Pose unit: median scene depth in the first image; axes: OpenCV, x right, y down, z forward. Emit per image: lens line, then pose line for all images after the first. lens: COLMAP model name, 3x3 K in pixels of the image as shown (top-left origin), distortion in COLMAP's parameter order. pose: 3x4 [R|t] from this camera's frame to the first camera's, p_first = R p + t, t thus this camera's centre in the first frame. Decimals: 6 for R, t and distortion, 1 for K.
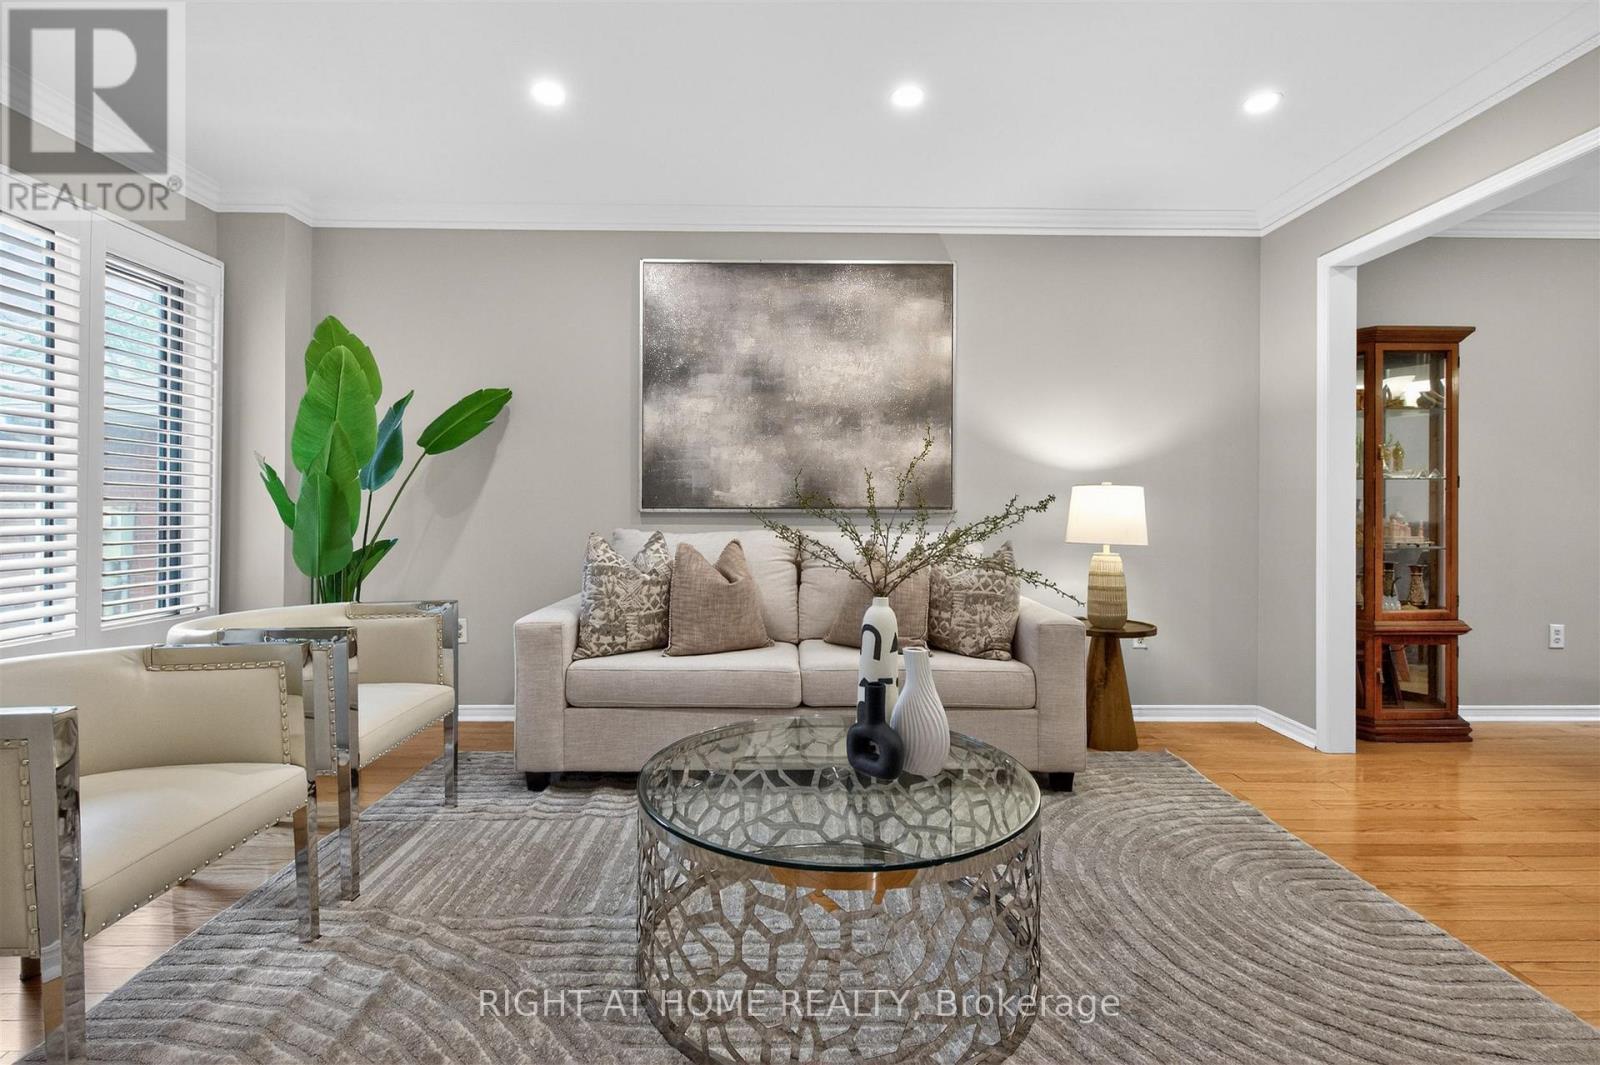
lens RADIAL K [[719.6, 0, 787.6], [0, 719.6, 504.8], [0, 0, 1]] dist [-0.000516, 0.000722]
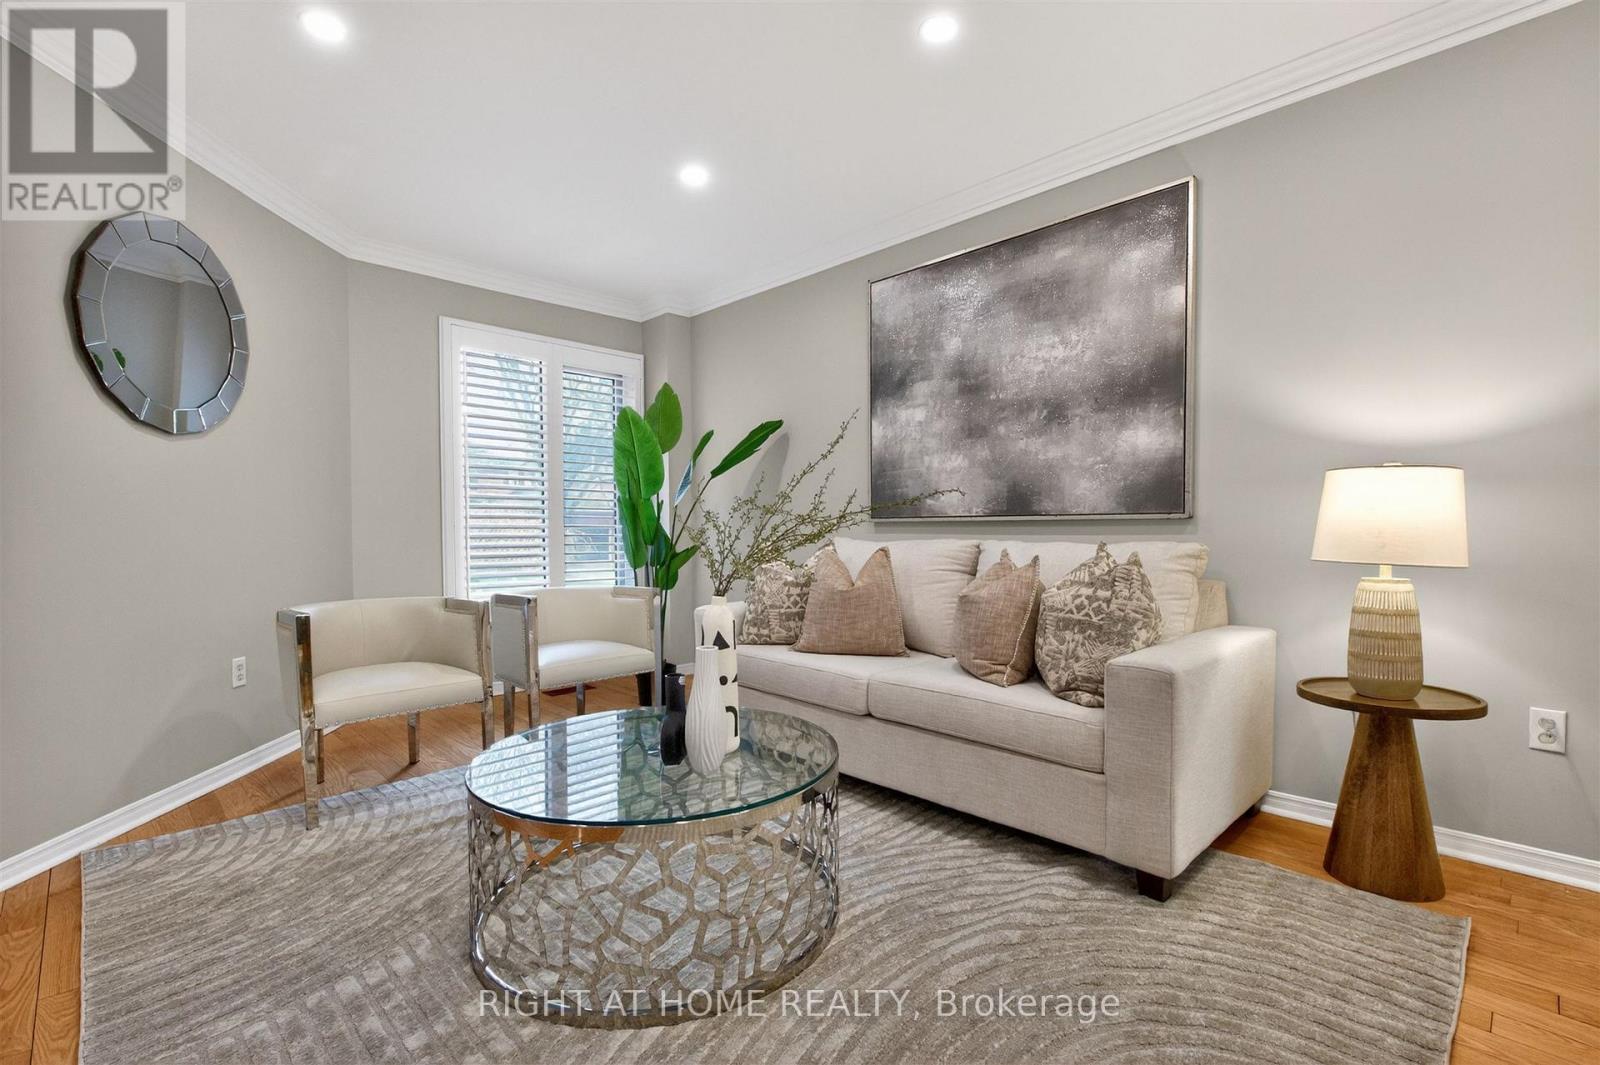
lens RADIAL K [[719.6, 0, 804.7], [0, 719.6, 543.4], [0, 0, 1]] dist [-0.000516, 0.000722]
pose [[0.702284, 0.008257, -0.711849, 0.485115], [0.009253, 0.999742, 0.020726, 0.017959], [0.711837, -0.021142, 0.702027, 0.188039]]
